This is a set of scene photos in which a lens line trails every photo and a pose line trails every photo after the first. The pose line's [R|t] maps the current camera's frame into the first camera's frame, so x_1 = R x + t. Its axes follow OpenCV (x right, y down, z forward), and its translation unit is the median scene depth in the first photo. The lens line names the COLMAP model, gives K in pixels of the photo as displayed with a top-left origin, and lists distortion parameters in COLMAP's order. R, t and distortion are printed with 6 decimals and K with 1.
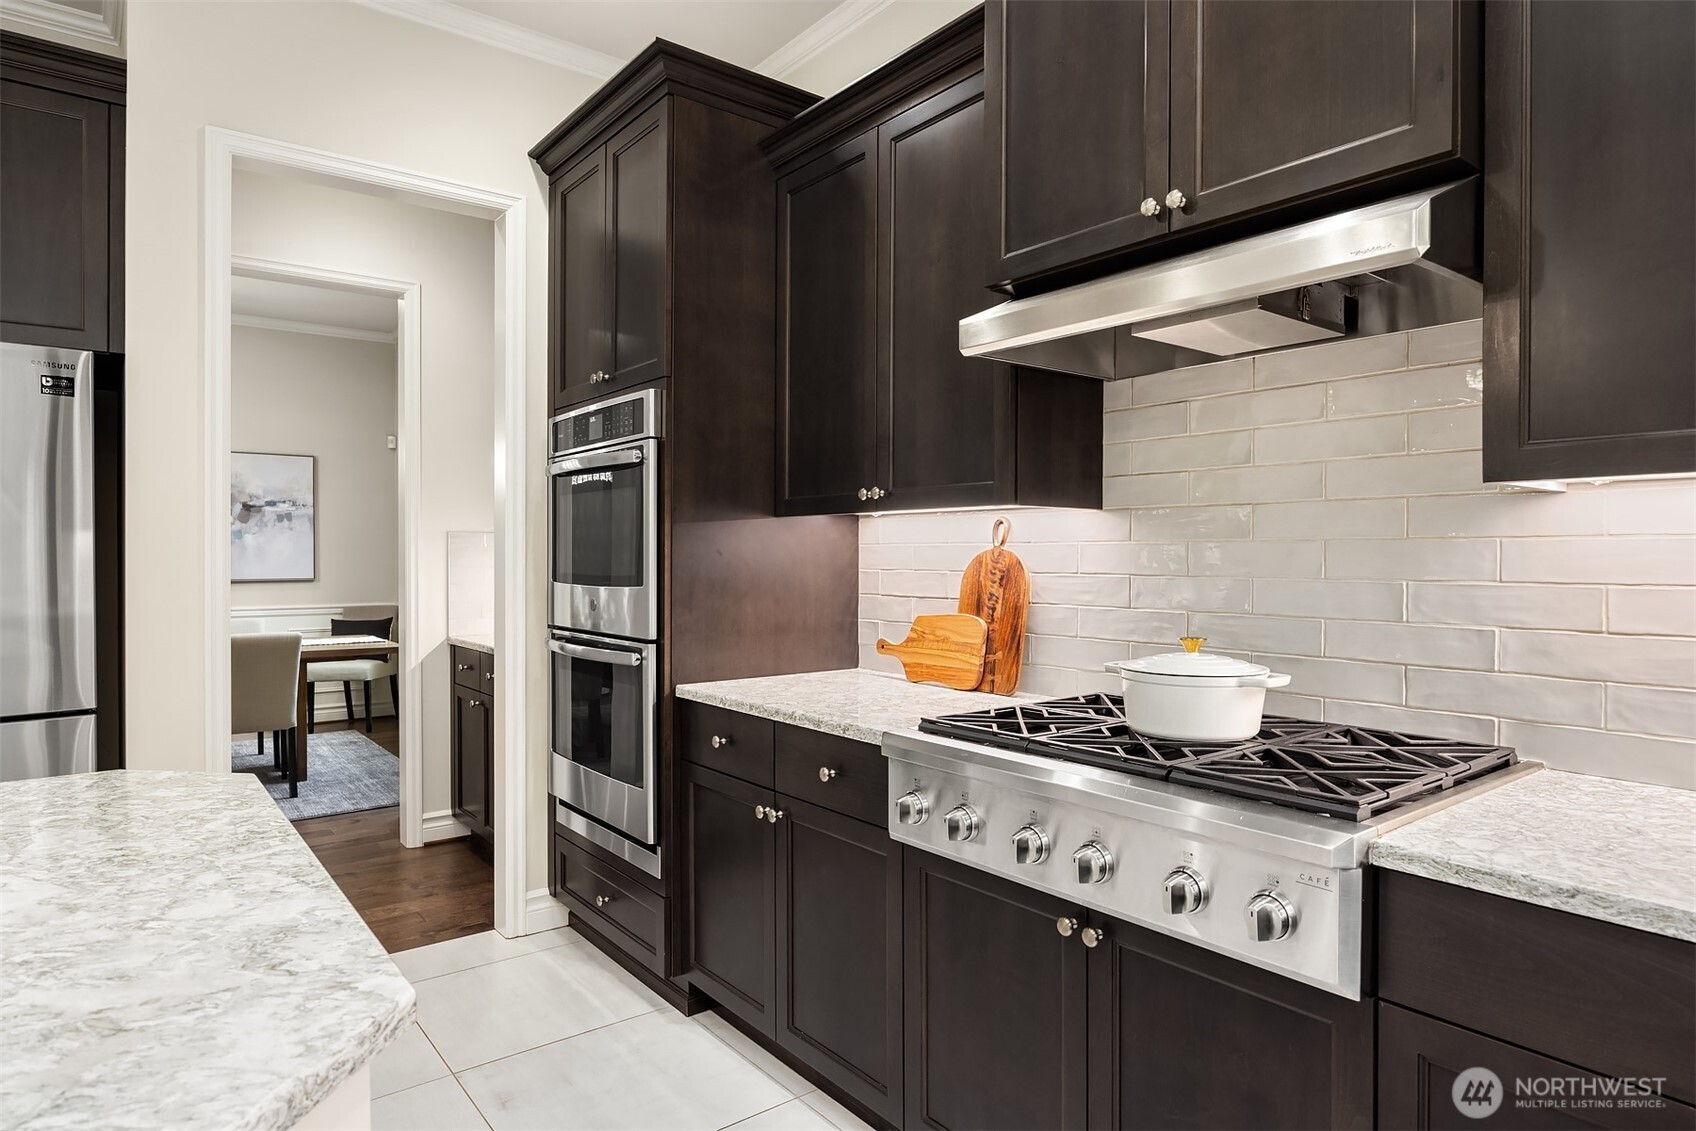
lens RADIAL K [[984.8, 0, 854.9], [0, 984.8, 561.3], [0, 0, 1]] dist [0.000325, -0.000206]
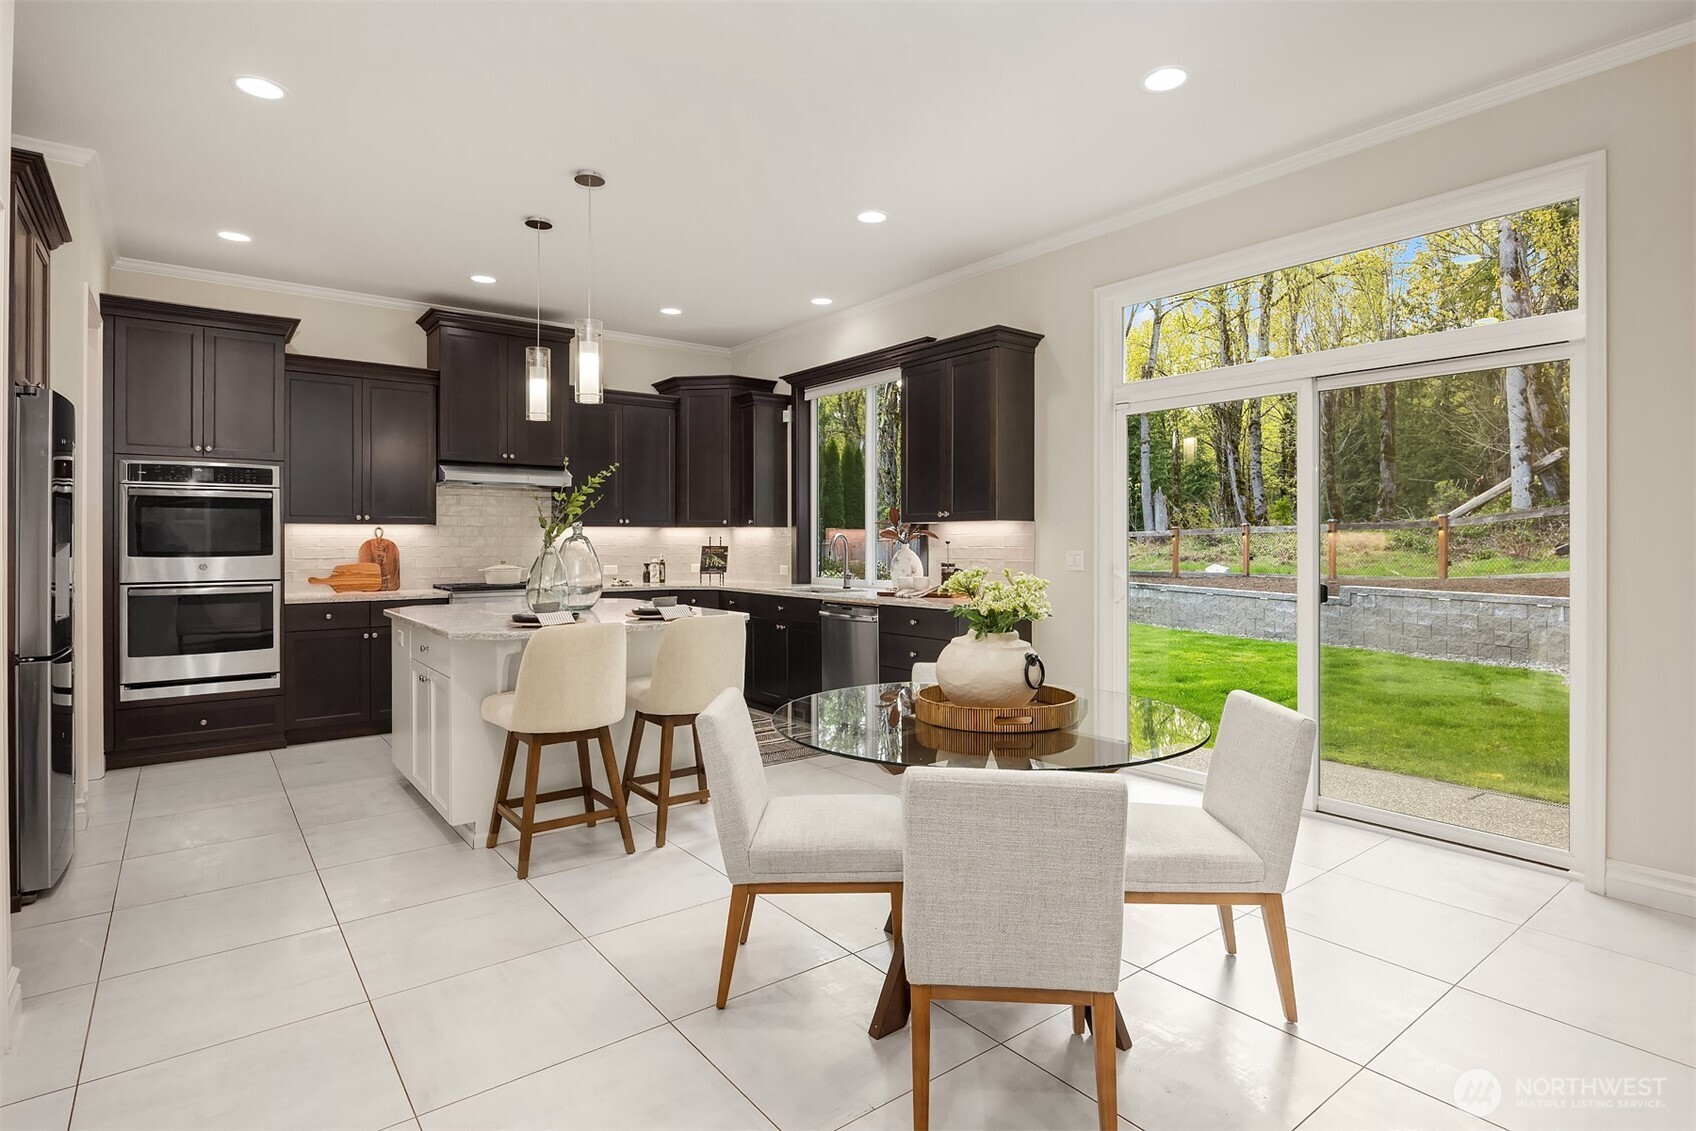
lens RADIAL K [[869.5, 0, 858.5], [0, 869.5, 549.8], [0, 0, 1]] dist [-0.000164, -0.001090]
pose [[0.000788, -0.015535, 0.999879, -2.291176], [0.004290, 0.999870, 0.015532, -0.012442], [-0.999990, 0.004277, 0.000855, -0.326281]]
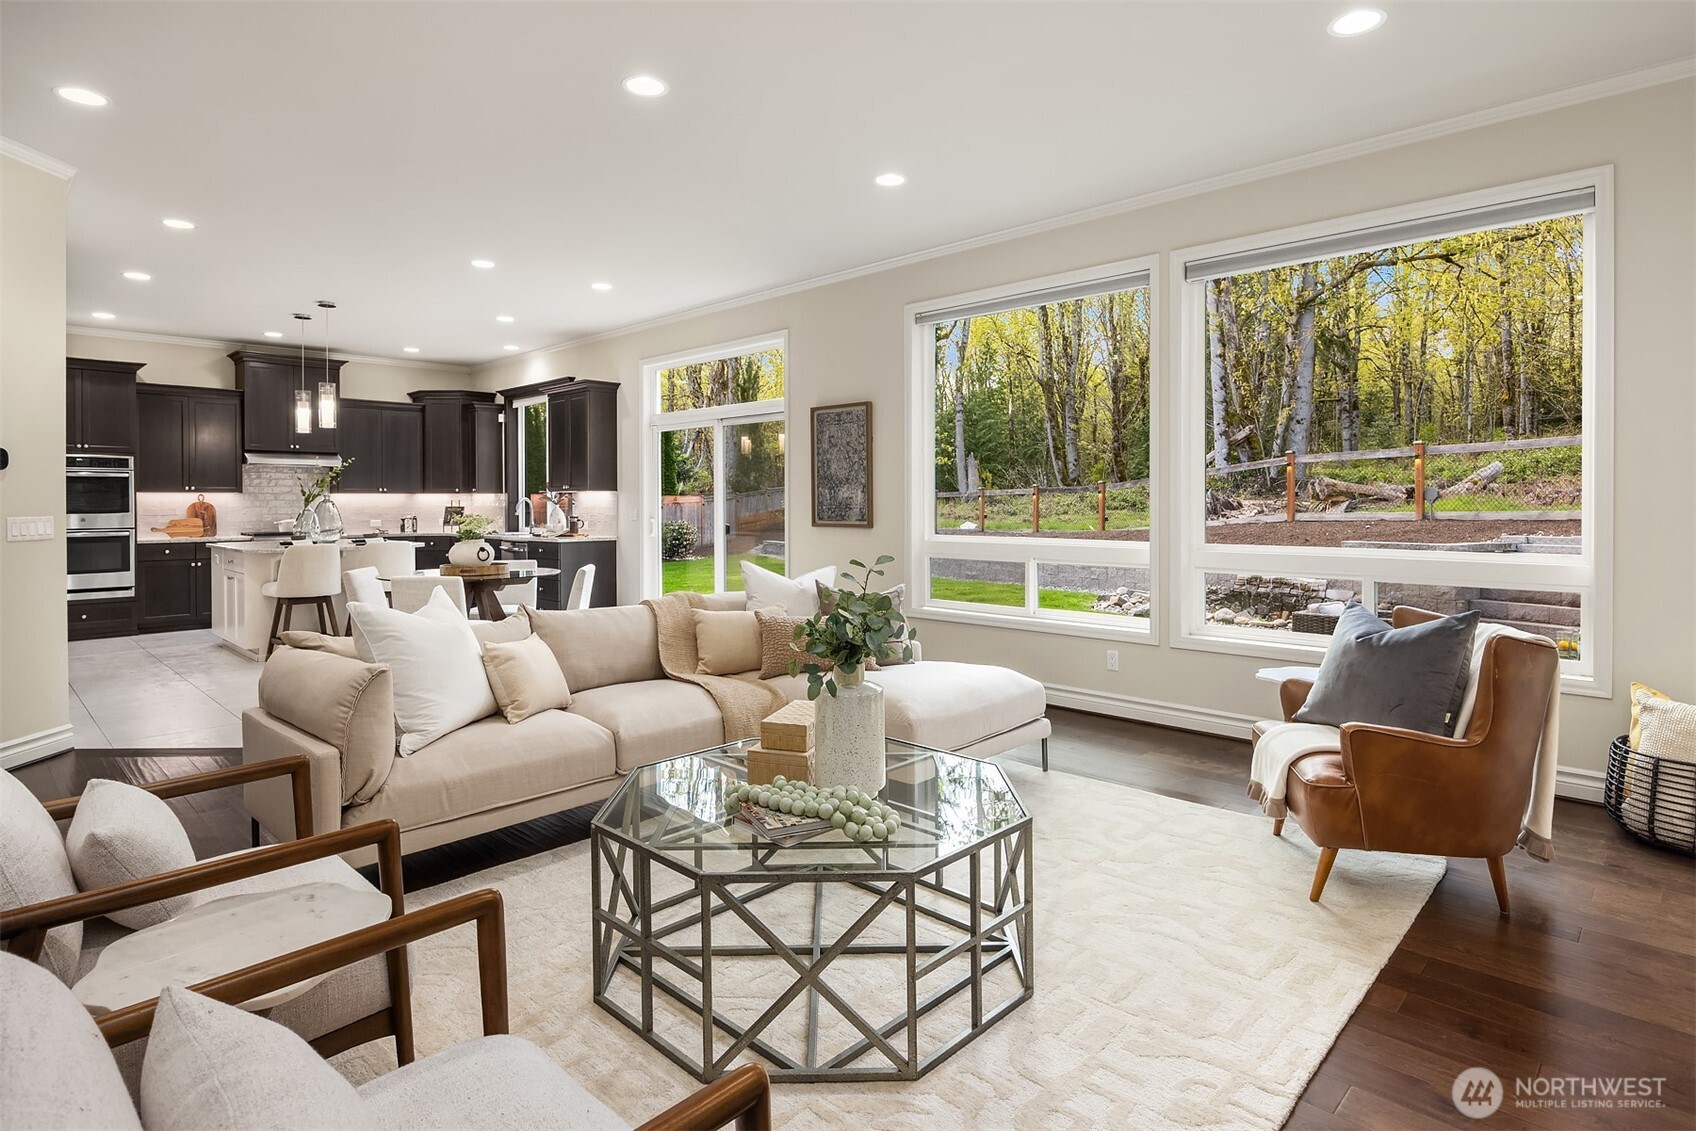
lens RADIAL K [[869.5, 0, 845.3], [0, 869.5, 520.3], [0, 0, 1]] dist [-0.000164, -0.001090]
pose [[-0.138378, -0.026122, 0.990035, -3.865492], [0.005074, 0.999620, 0.027084, -0.018996], [-0.990367, 0.008771, -0.138193, -1.164948]]
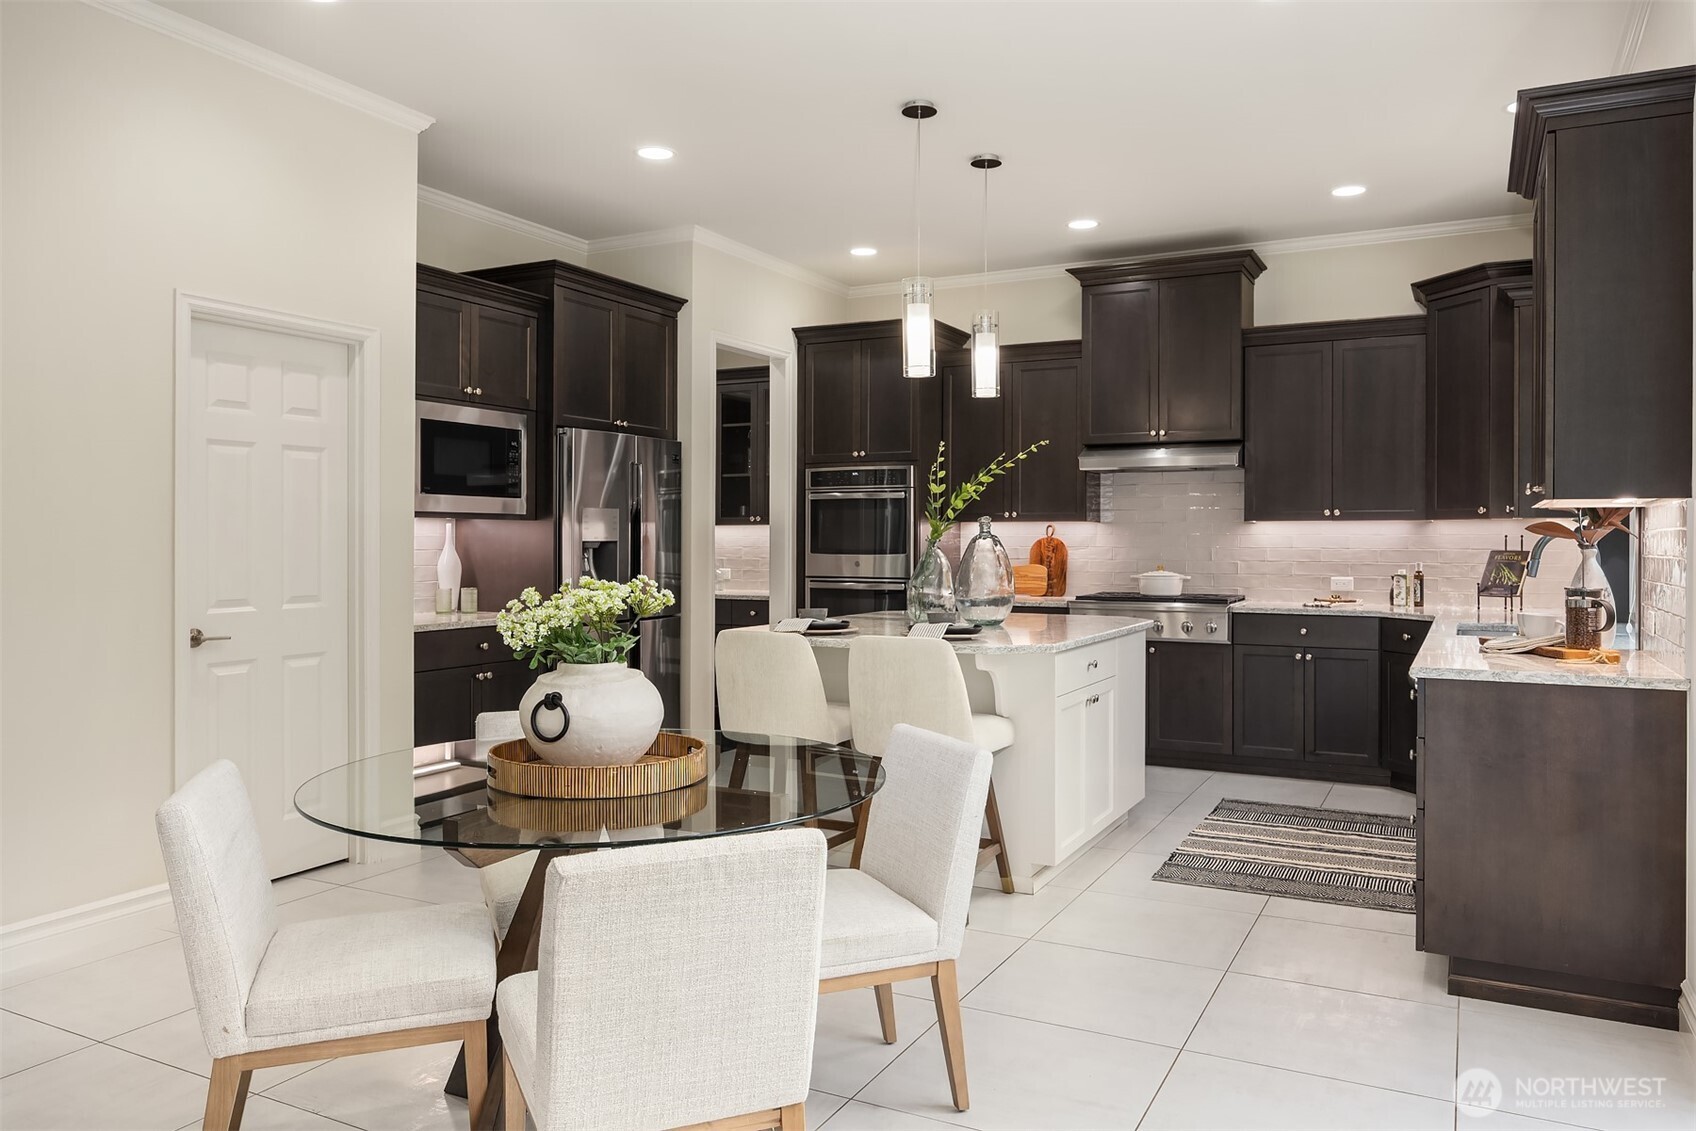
lens RADIAL K [[1187.5, 0, 842.5], [0, 1187.5, 557.1], [0, 0, 1]] dist [-0.034121, -0.000457]
pose [[0.916820, -0.008303, 0.399213, -1.512380], [0.003154, 0.999903, 0.013554, -0.005192], [-0.399287, -0.011167, 0.916758, -1.492751]]
